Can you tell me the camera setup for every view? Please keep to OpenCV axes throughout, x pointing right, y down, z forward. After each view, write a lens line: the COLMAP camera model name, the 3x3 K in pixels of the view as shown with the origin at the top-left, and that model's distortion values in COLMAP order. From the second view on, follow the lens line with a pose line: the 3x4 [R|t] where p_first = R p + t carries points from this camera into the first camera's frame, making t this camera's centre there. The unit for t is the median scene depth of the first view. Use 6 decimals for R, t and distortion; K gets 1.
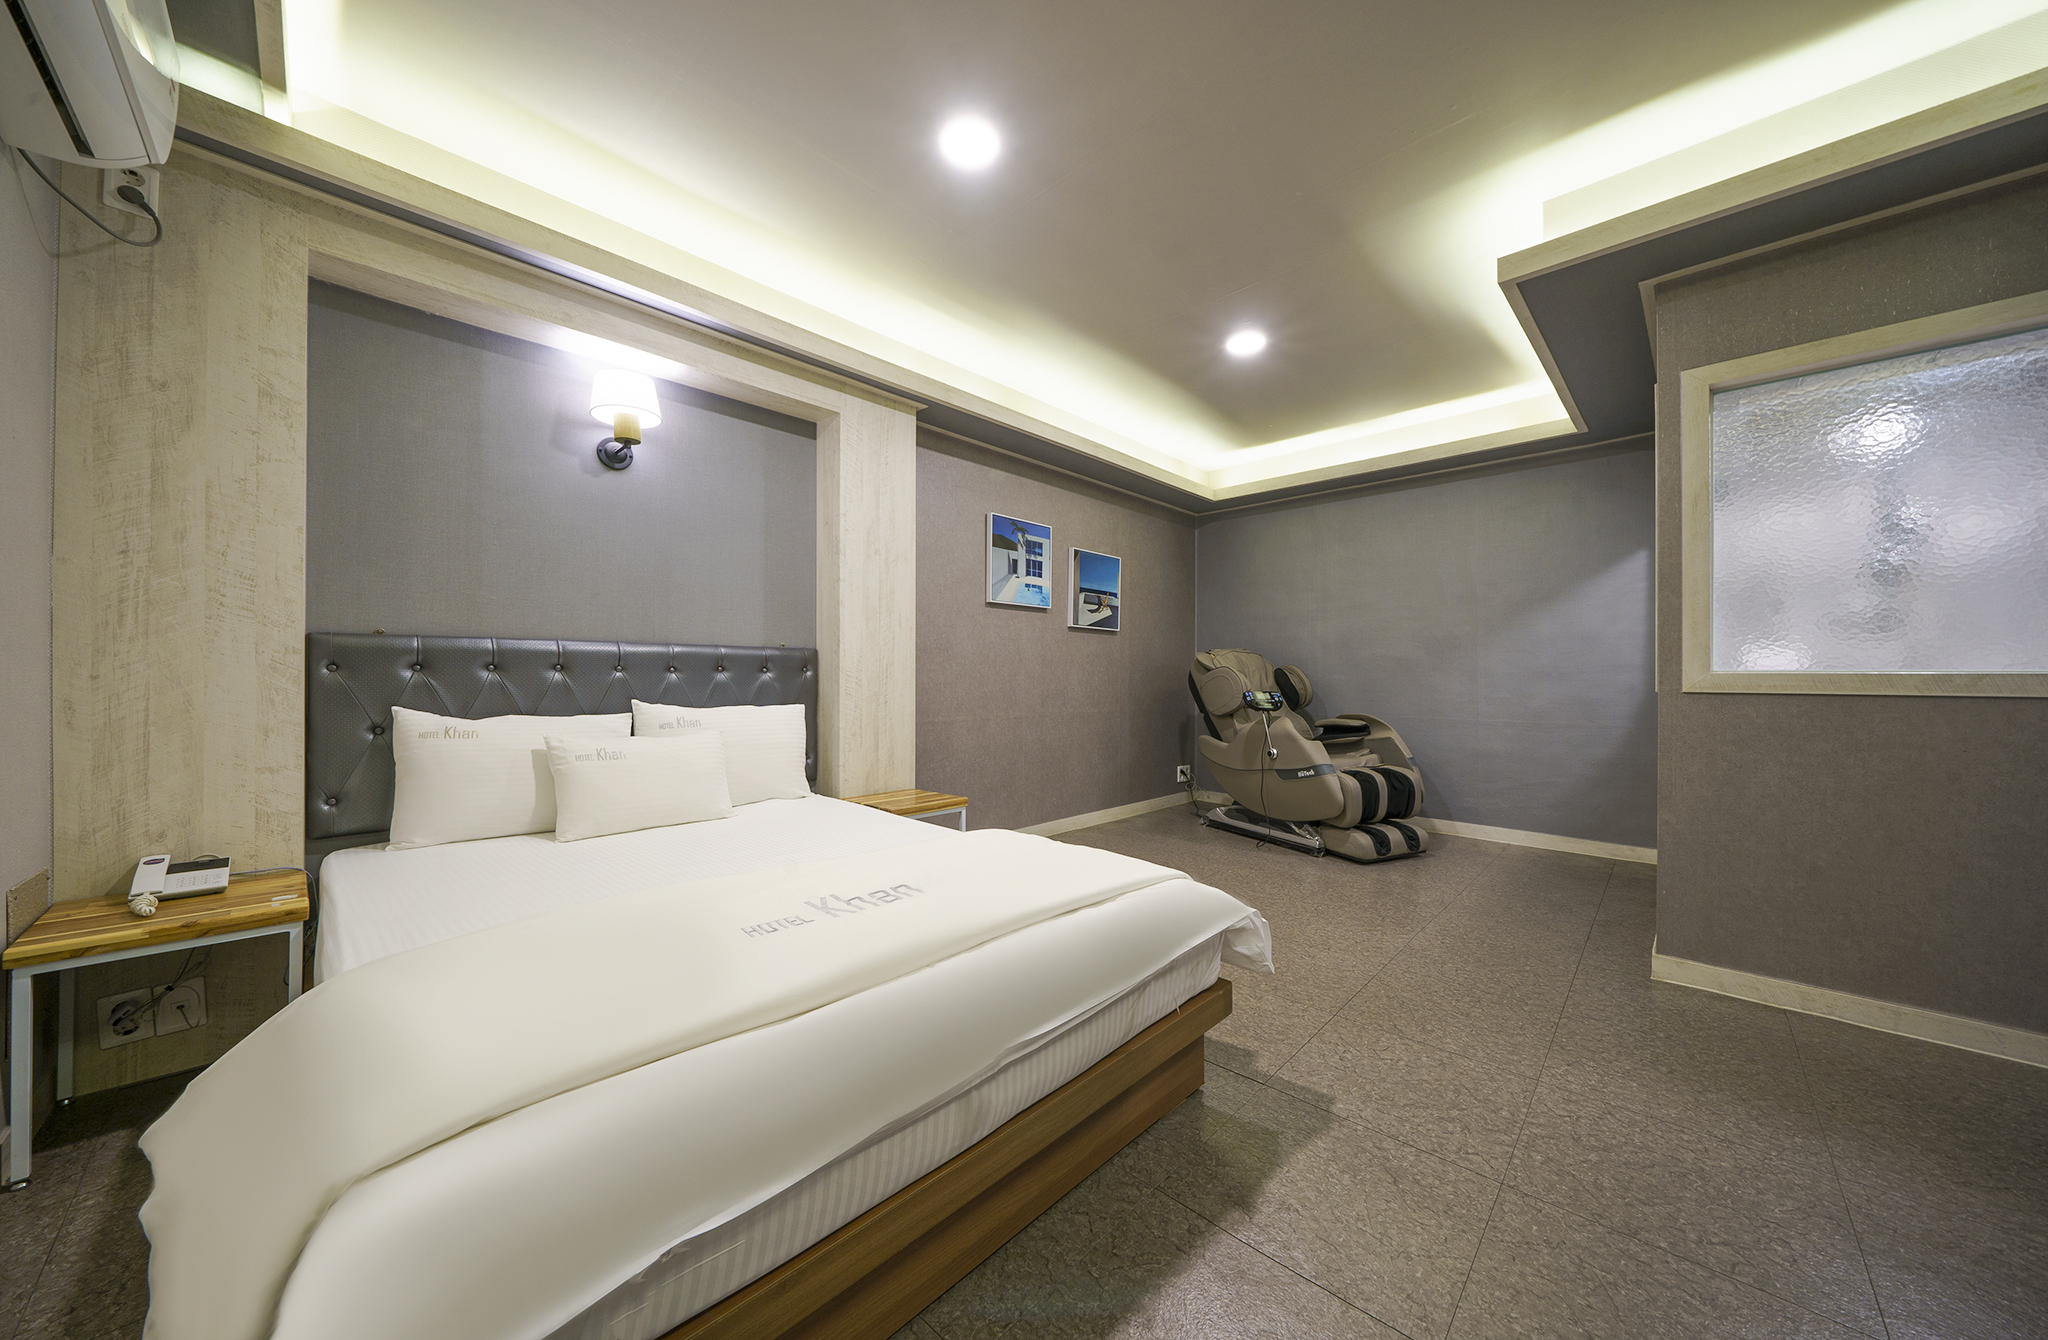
lens RADIAL K [[694.9, 0, 1014.4], [0, 694.9, 677.0], [0, 0, 1]] dist [-0.002914, -0.000134]
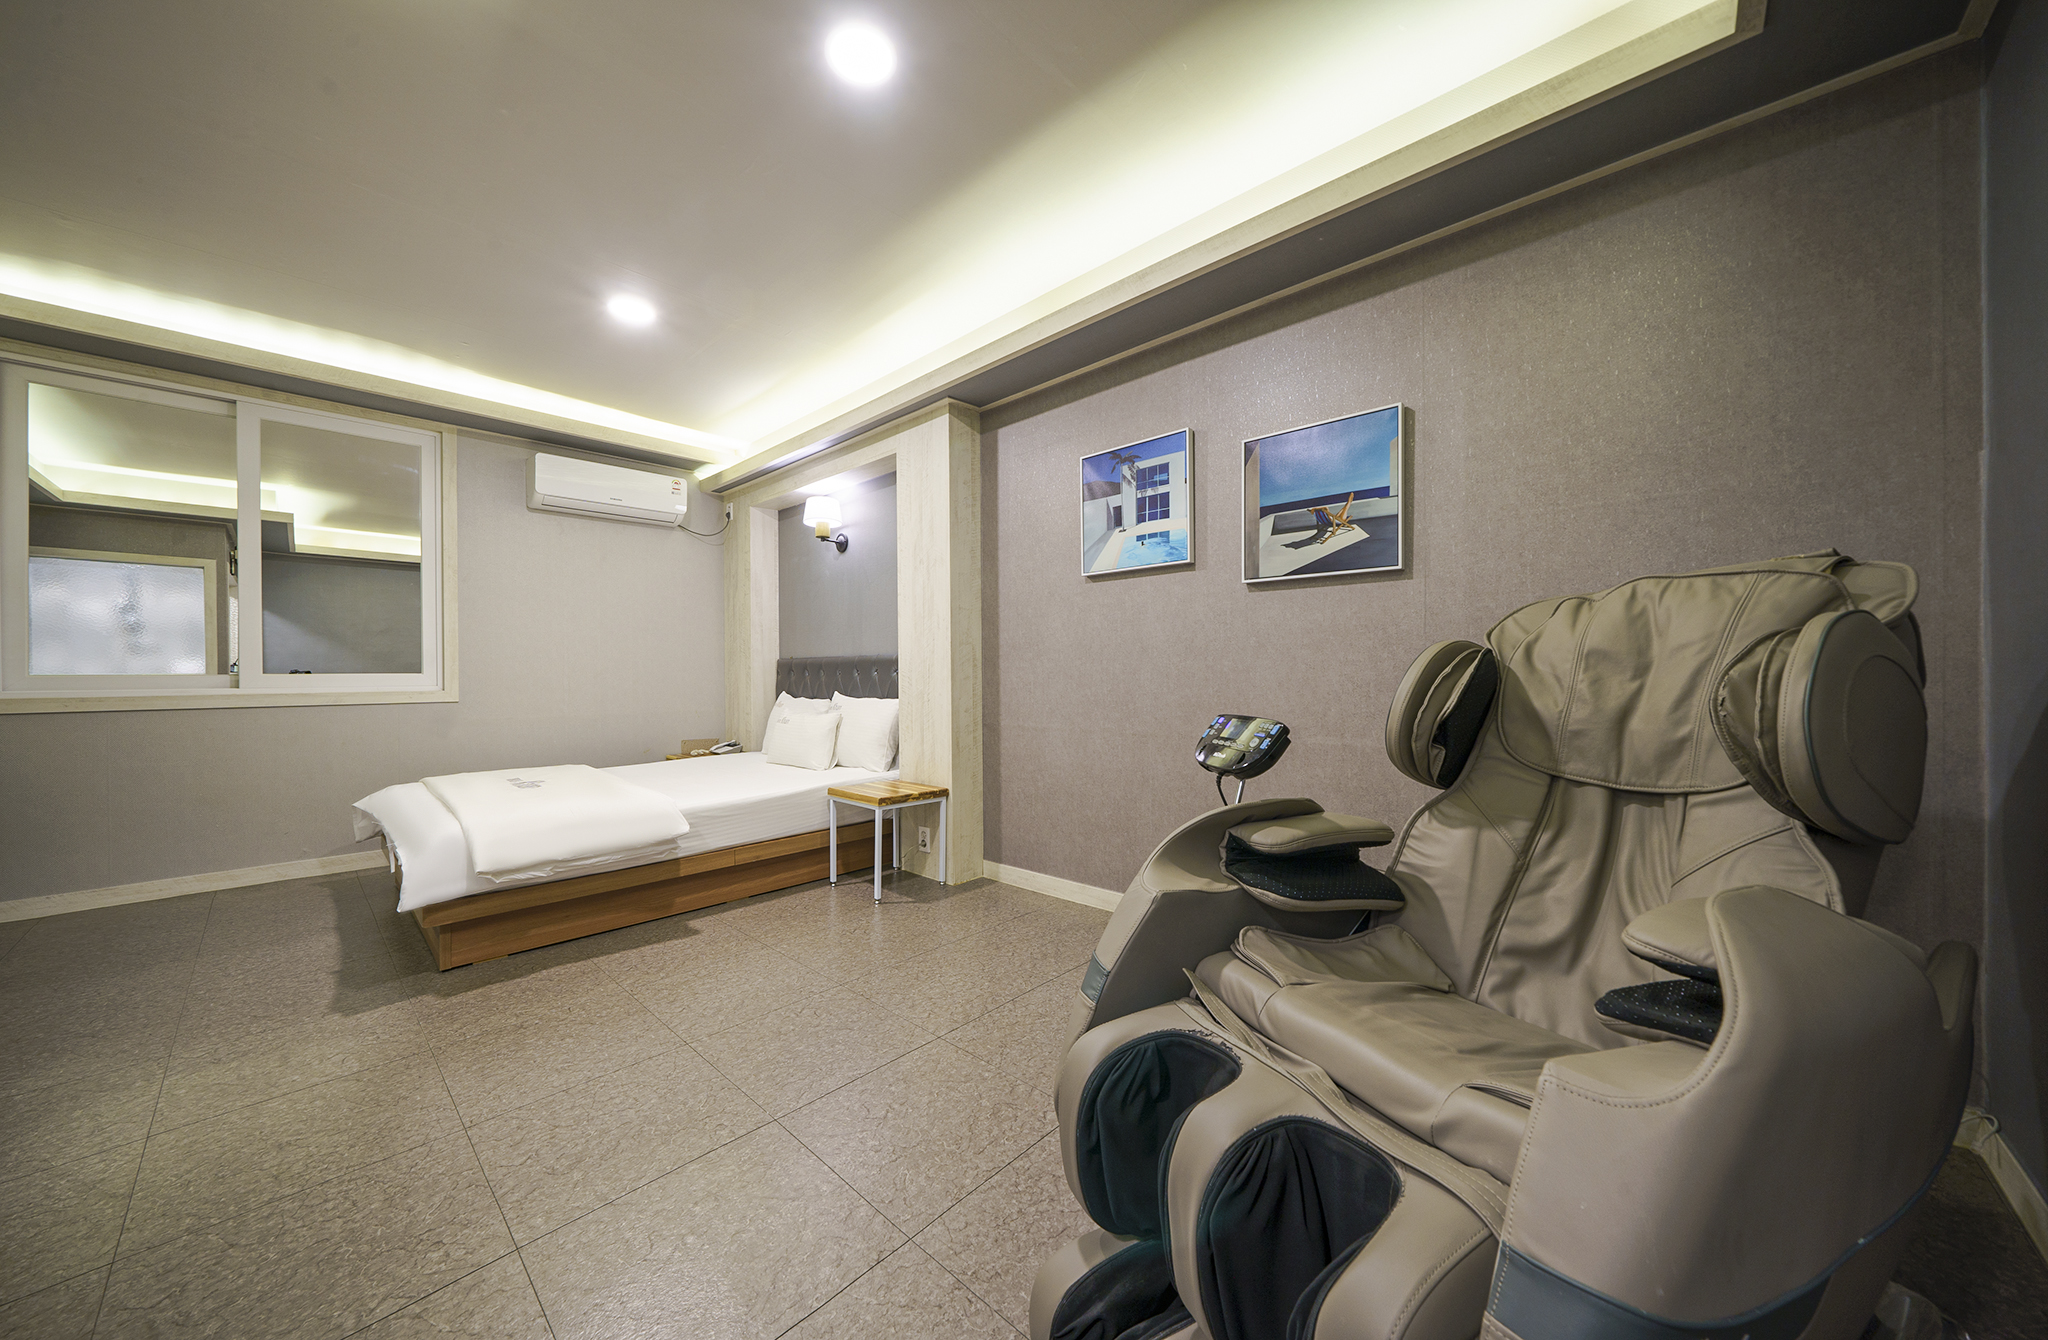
lens RADIAL K [[694.9, 0, 1014.4], [0, 694.9, 677.0], [0, 0, 1]] dist [-0.002914, -0.000134]
pose [[0.015009, 0.001881, -0.999886, 0.894740], [0.008247, 0.999964, 0.002005, -0.000503], [0.999853, -0.008277, 0.014993, 1.135335]]
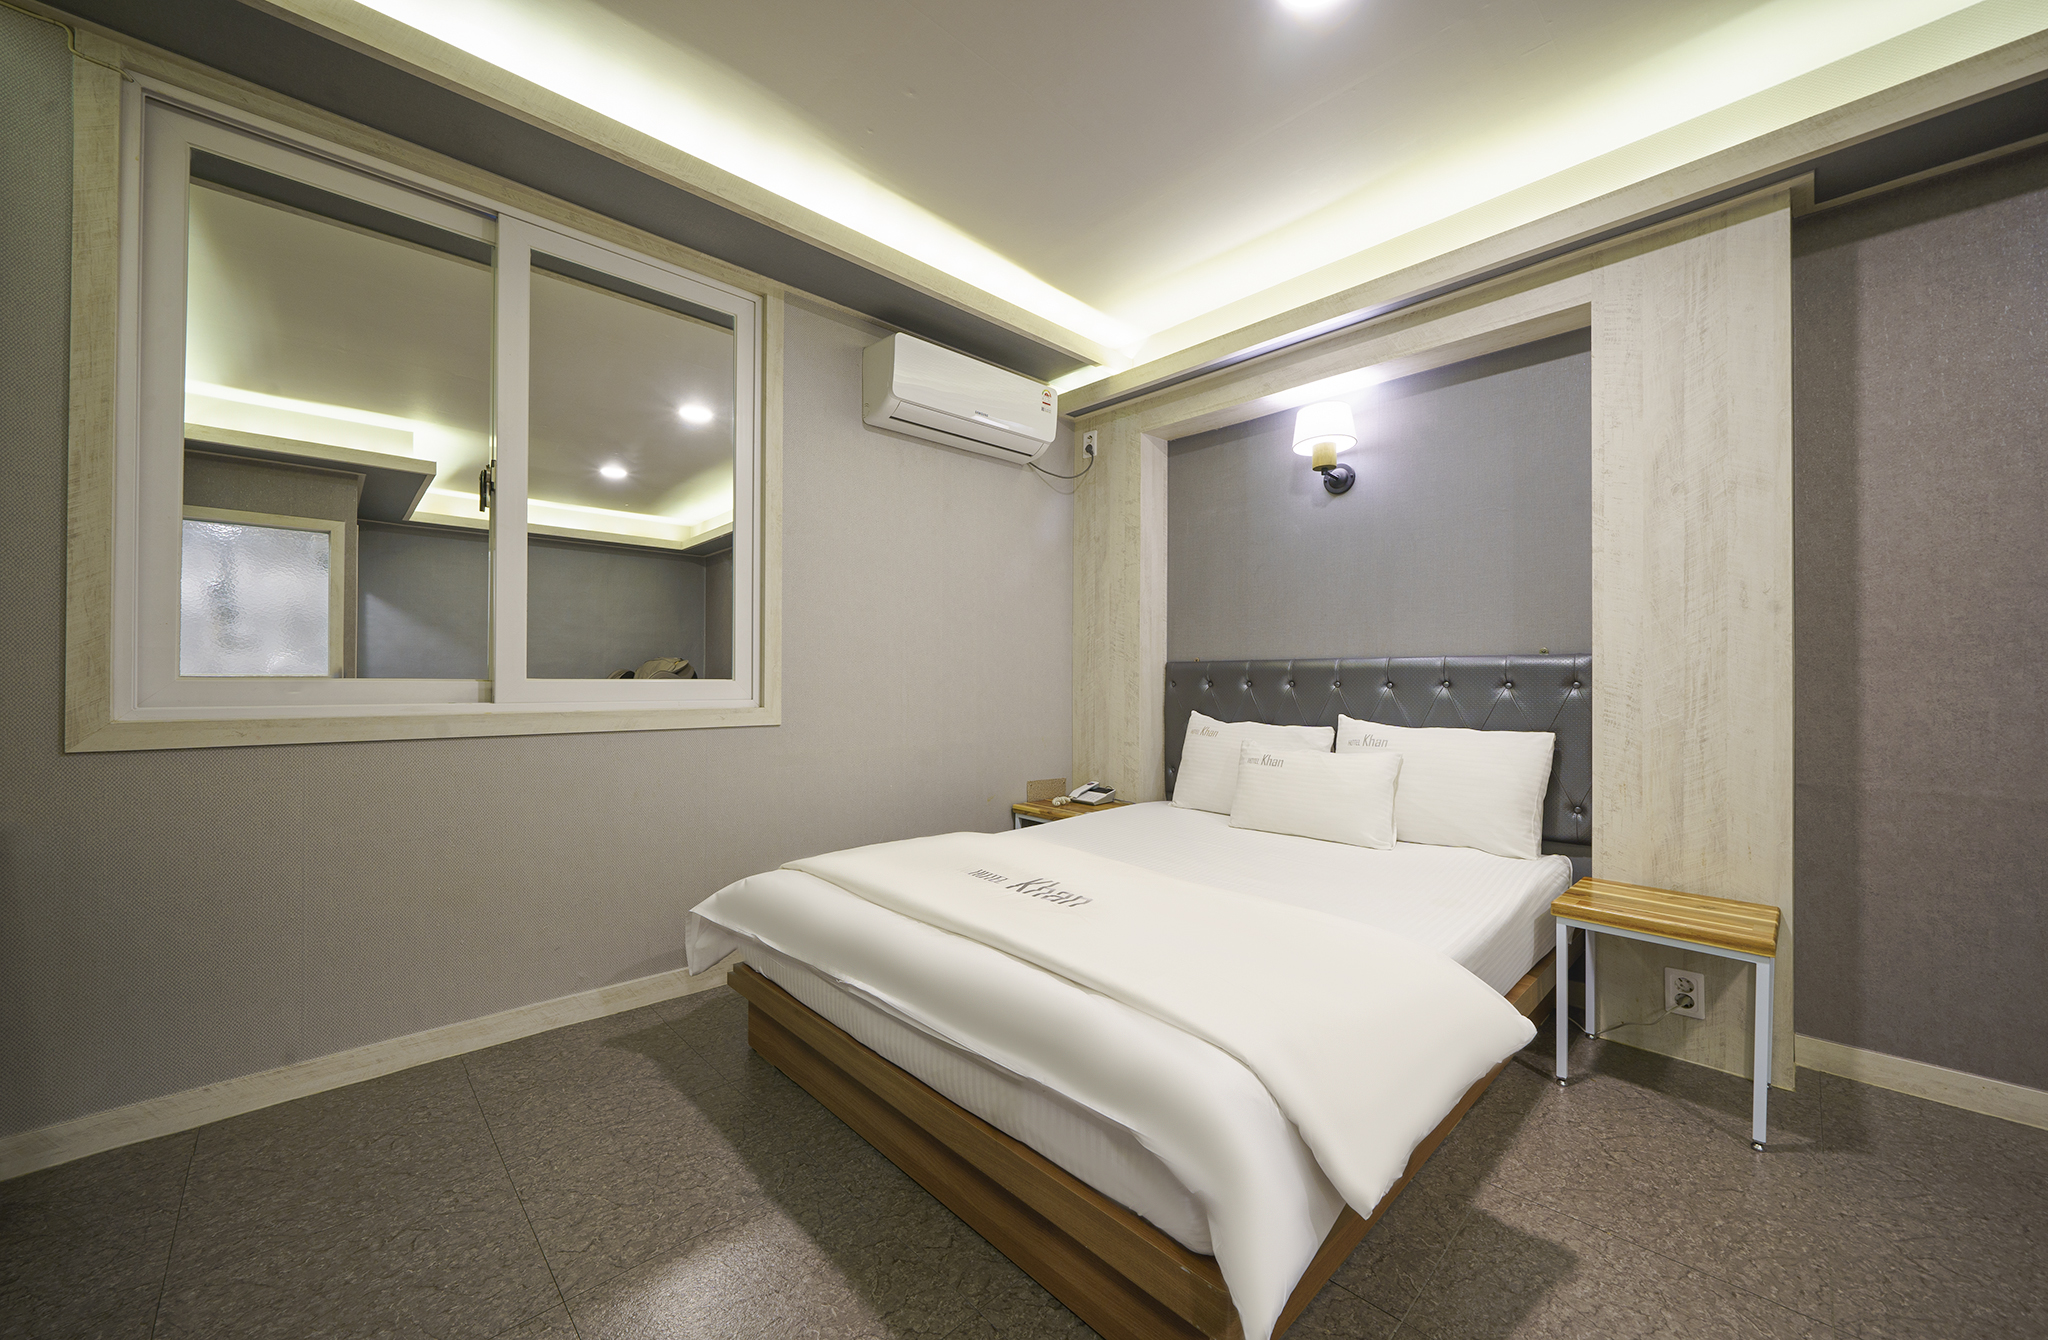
lens RADIAL K [[750.1, 0, 1014.0], [0, 750.1, 676.3], [0, 0, 1]] dist [-0.004569, 0.000069]
pose [[-0.037869, -0.008274, -0.999248, 0.470071], [-0.002826, 0.999963, -0.008172, -0.010809], [0.999279, 0.002514, -0.037891, 0.454377]]
